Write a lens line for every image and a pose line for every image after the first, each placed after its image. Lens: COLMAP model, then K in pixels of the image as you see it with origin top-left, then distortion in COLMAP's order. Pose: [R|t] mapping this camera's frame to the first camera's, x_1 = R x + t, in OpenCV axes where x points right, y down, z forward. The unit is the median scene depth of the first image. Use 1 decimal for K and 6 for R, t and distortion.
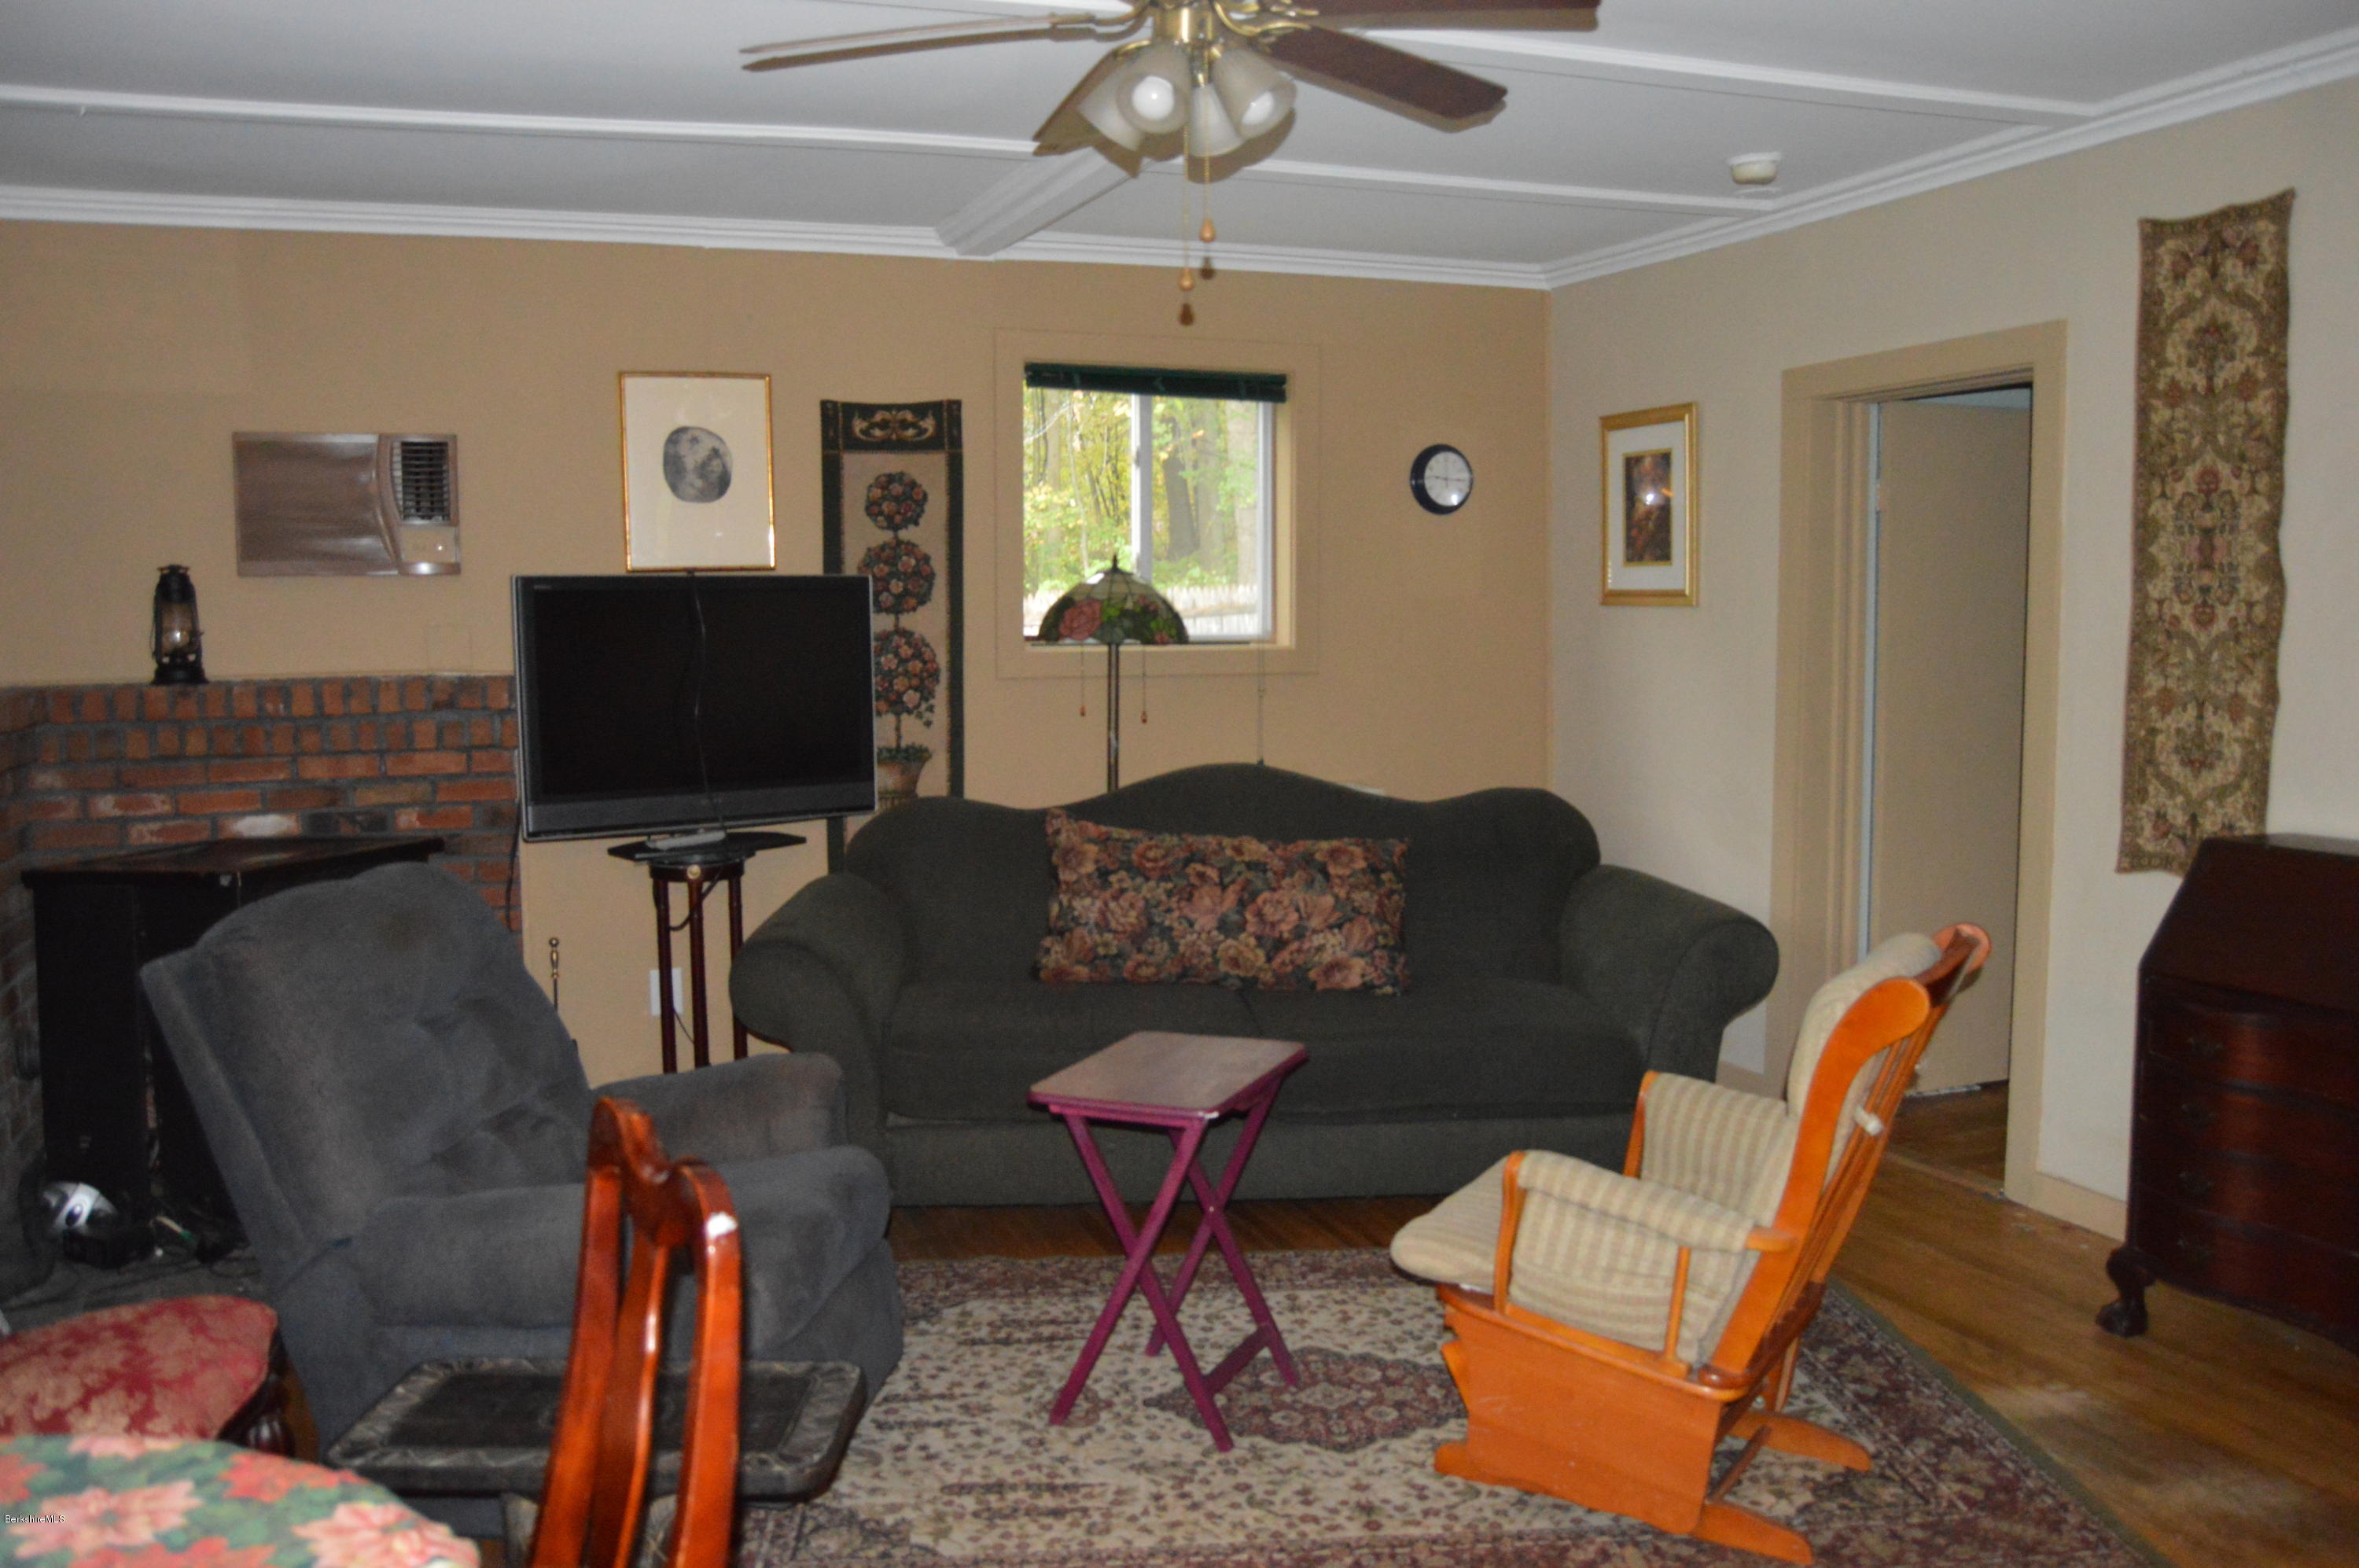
lens RADIAL K [[1893.4, 0, 1194.8], [0, 1893.4, 780.0], [0, 0, 1]] dist [-0.071455, 0.006837]
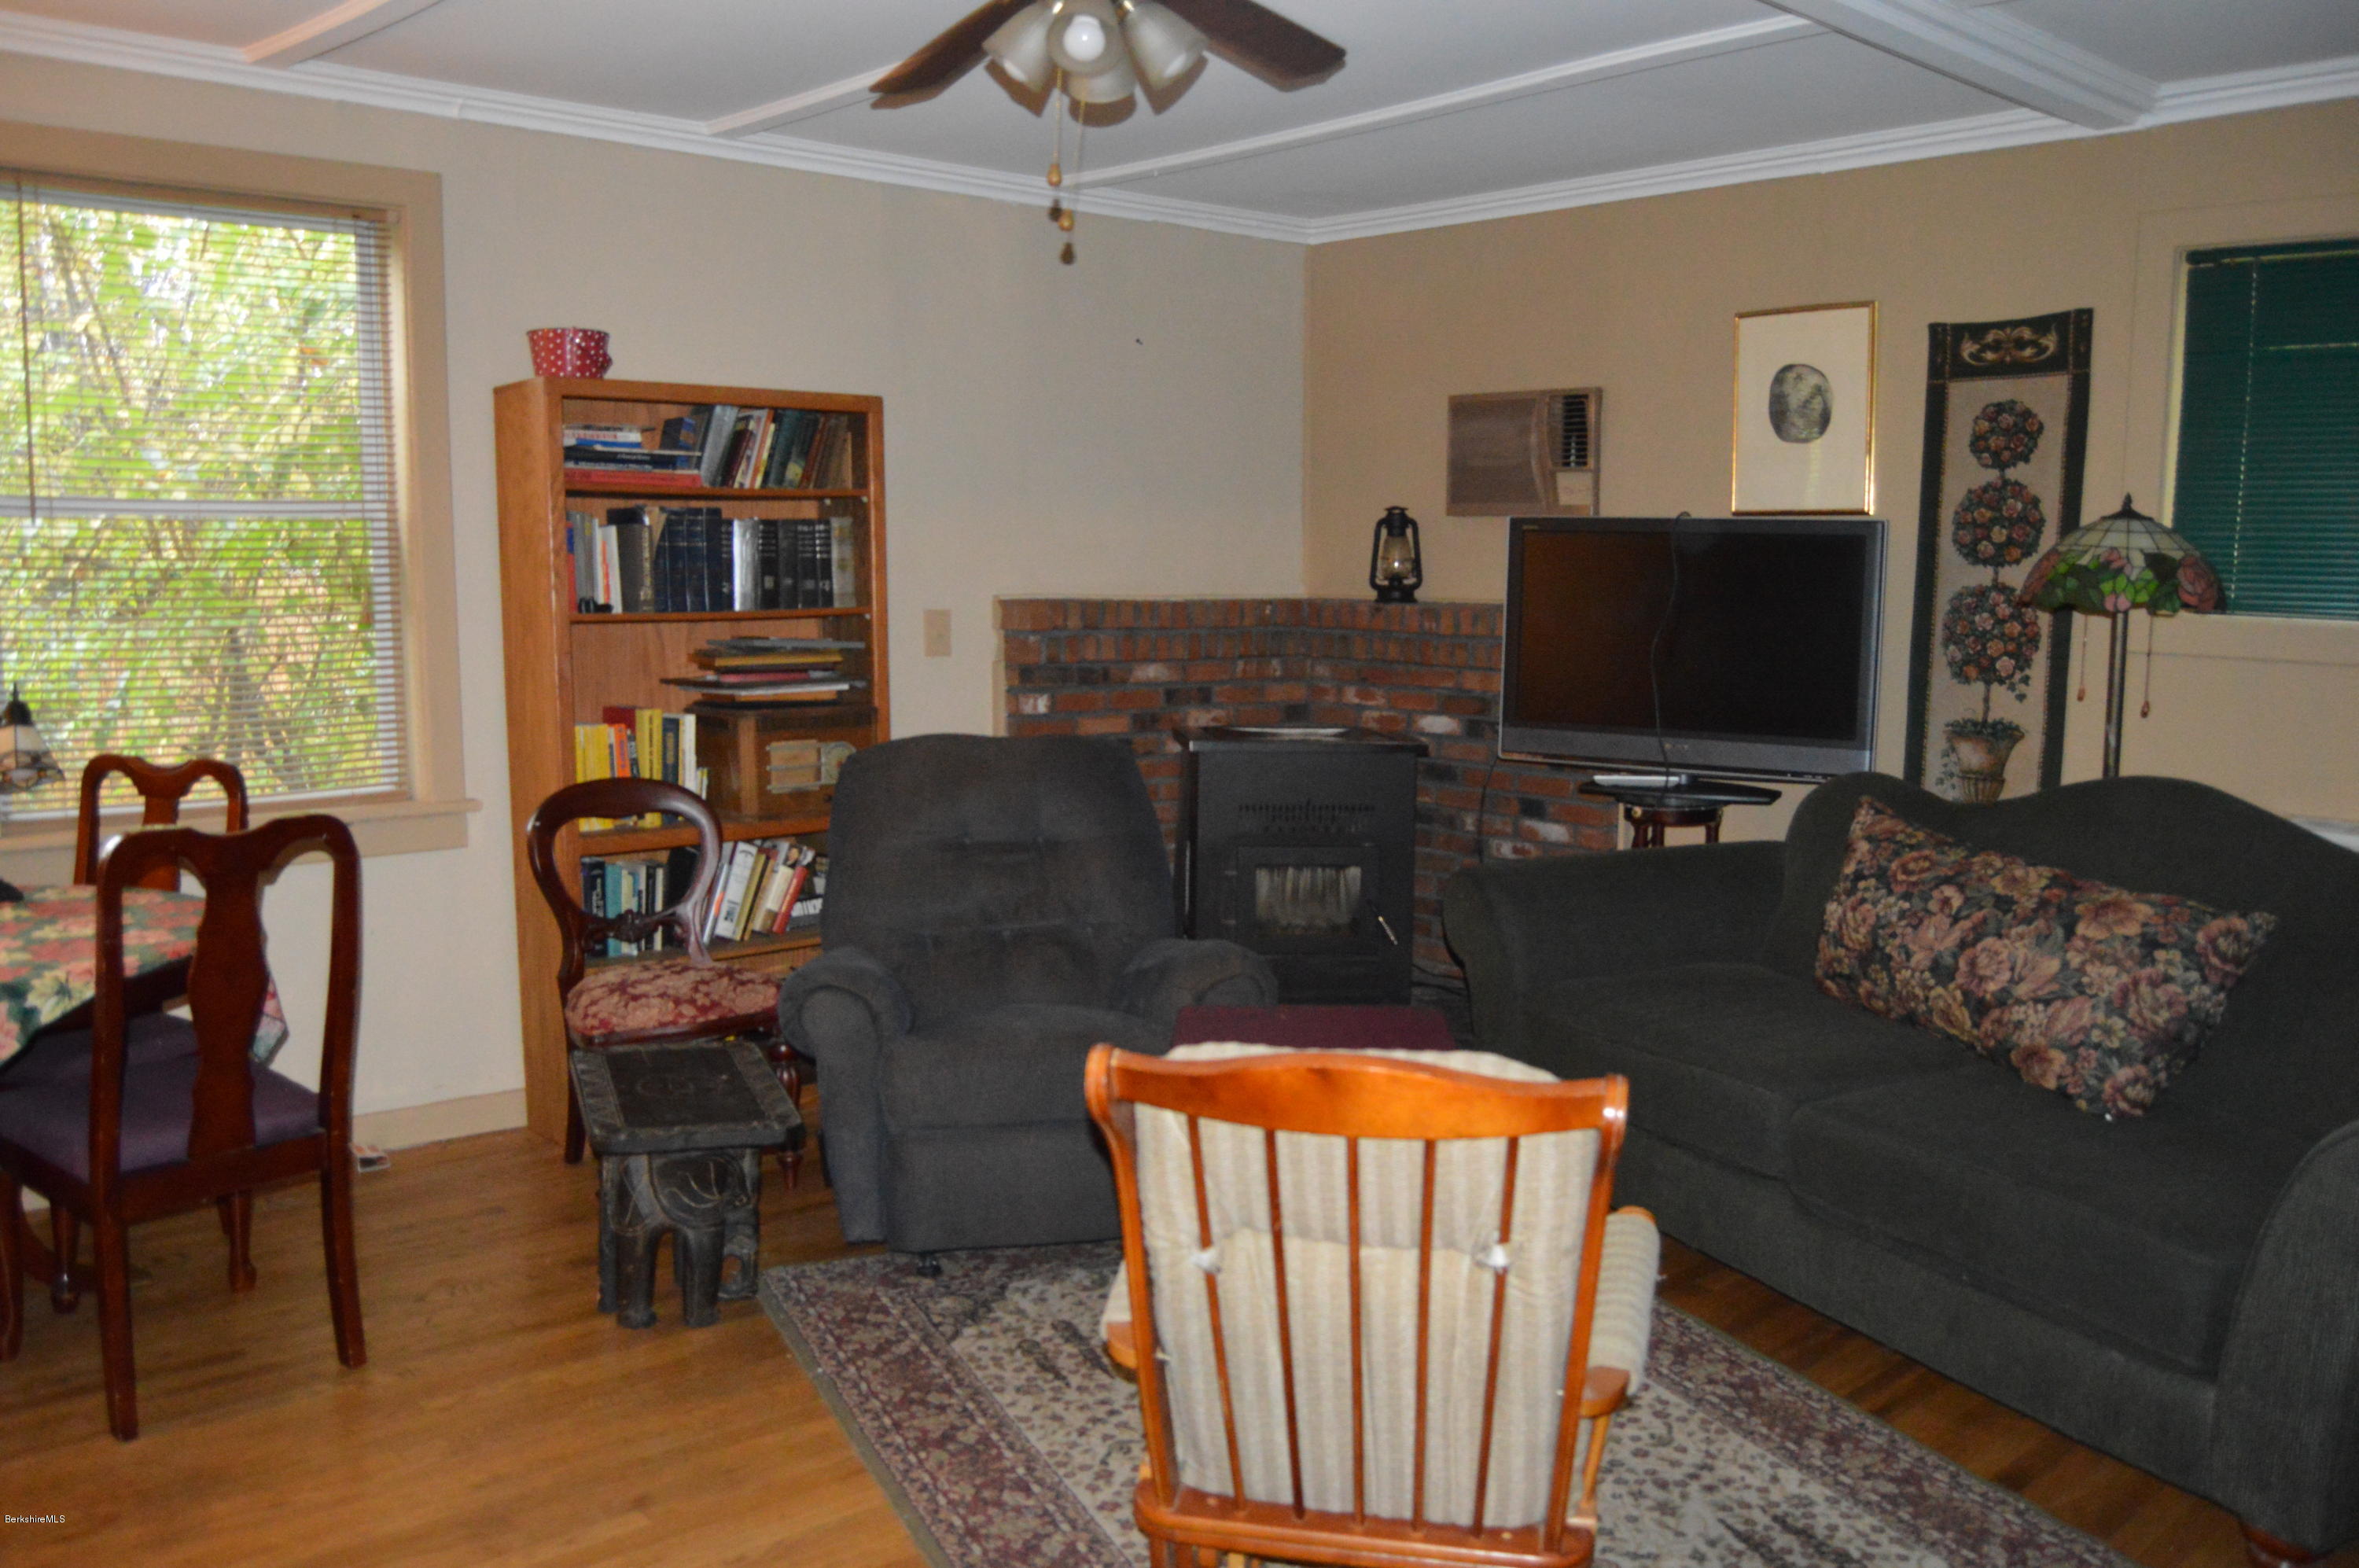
lens RADIAL K [[1893.4, 0, 1194.8], [0, 1893.4, 780.0], [0, 0, 1]] dist [-0.071455, 0.006837]
pose [[0.365153, 0.126231, -0.922350, 0.516127], [-0.104059, 0.990090, 0.094305, -0.034706], [0.925114, 0.061544, 0.374669, 0.359539]]
